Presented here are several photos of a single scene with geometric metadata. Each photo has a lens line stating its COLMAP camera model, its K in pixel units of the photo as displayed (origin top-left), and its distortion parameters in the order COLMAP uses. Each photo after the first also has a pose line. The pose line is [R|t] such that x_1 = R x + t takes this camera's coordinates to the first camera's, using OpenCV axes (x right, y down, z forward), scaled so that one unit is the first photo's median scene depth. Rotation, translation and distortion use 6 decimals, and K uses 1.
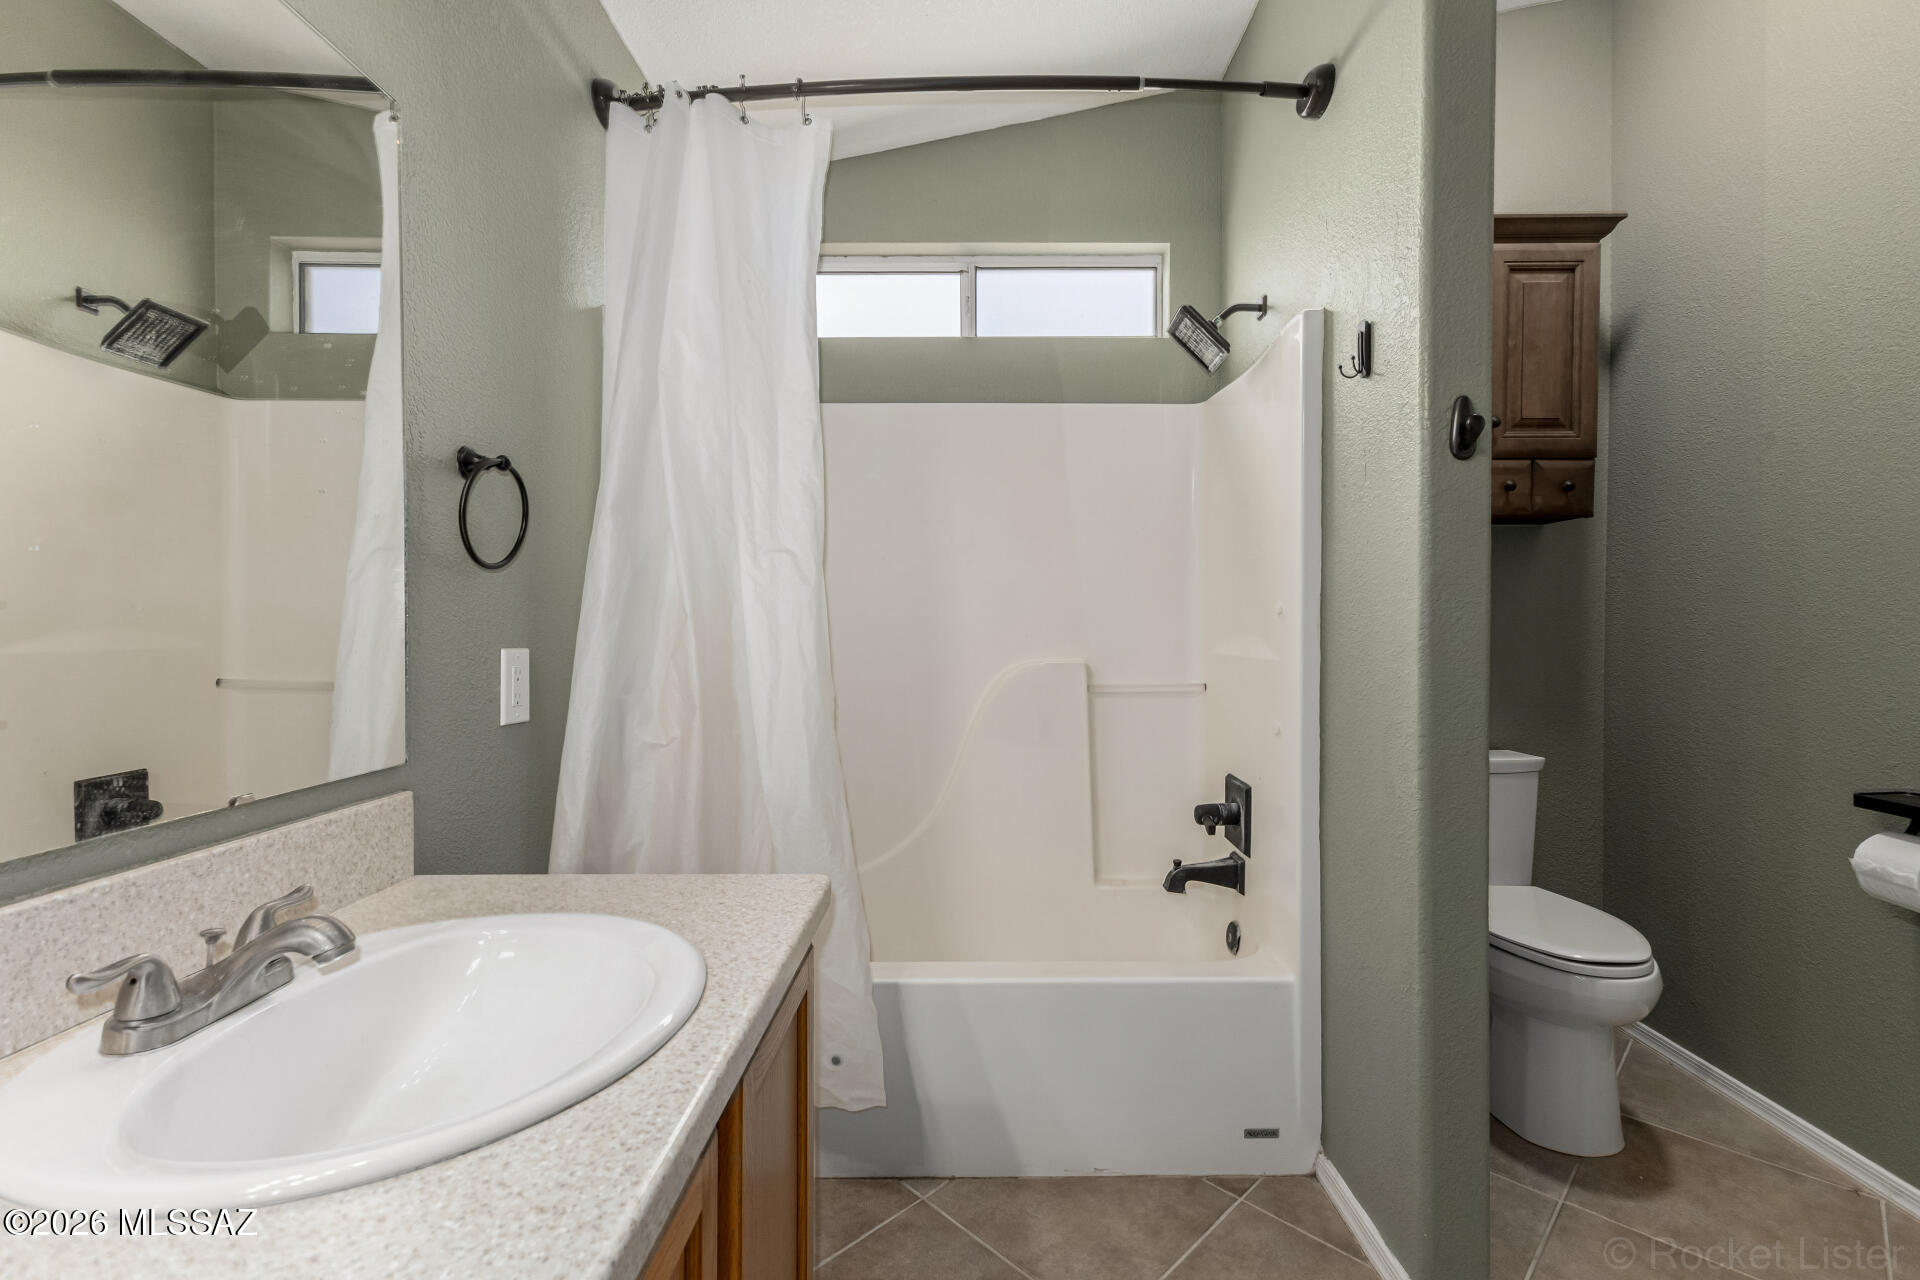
lens RADIAL K [[834.2, 0, 968.0], [0, 834.2, 639.1], [0, 0, 1]] dist [0.011757, -0.001432]
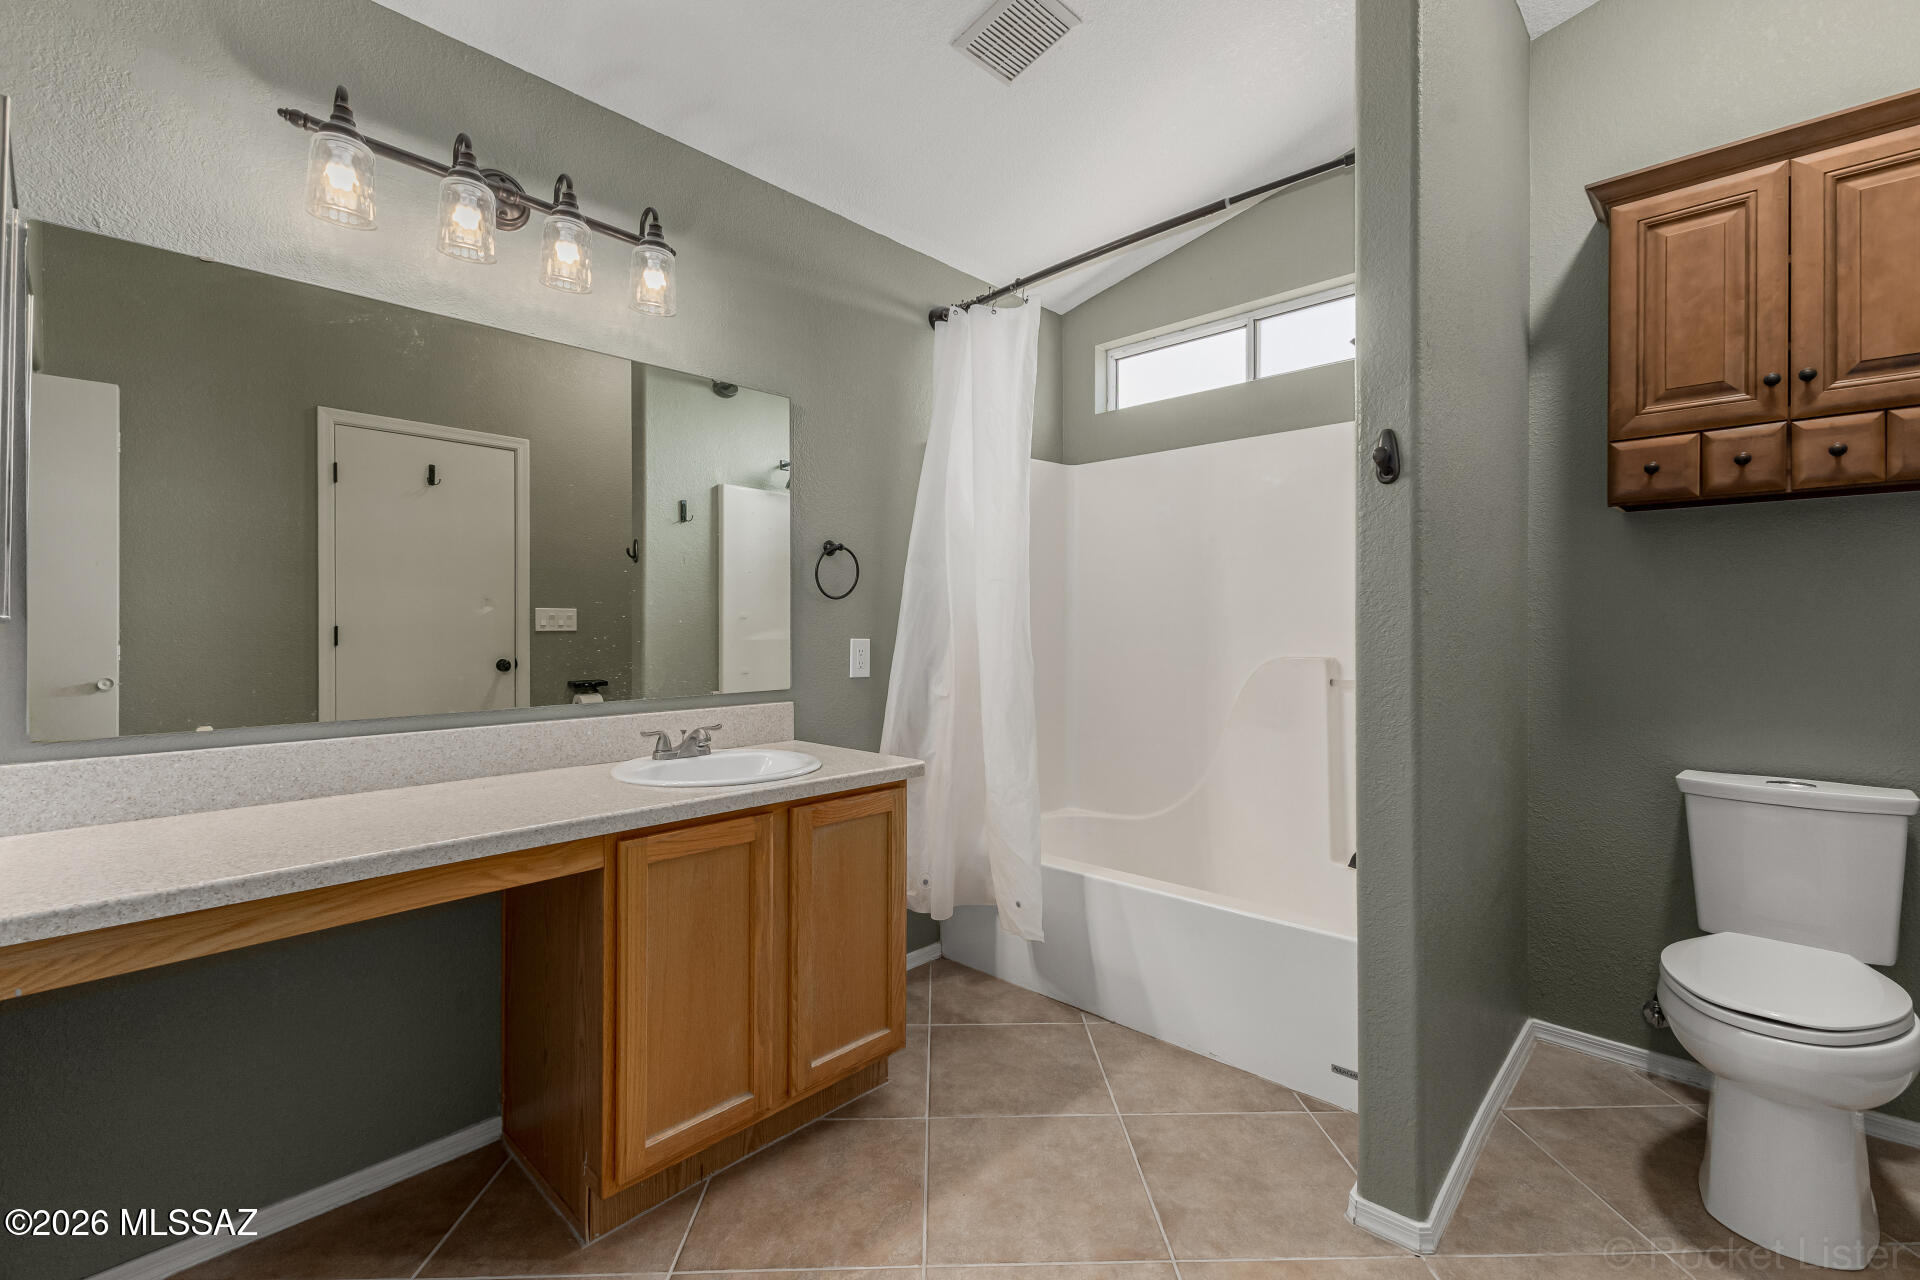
lens RADIAL K [[834.2, 0, 950.5], [0, 834.2, 629.0], [0, 0, 1]] dist [0.011757, -0.001432]
pose [[0.723773, 0.001441, -0.690036, 0.754845], [-0.008812, 0.999936, -0.007155, 0.001092], [0.689982, 0.011260, 0.723739, -0.203737]]
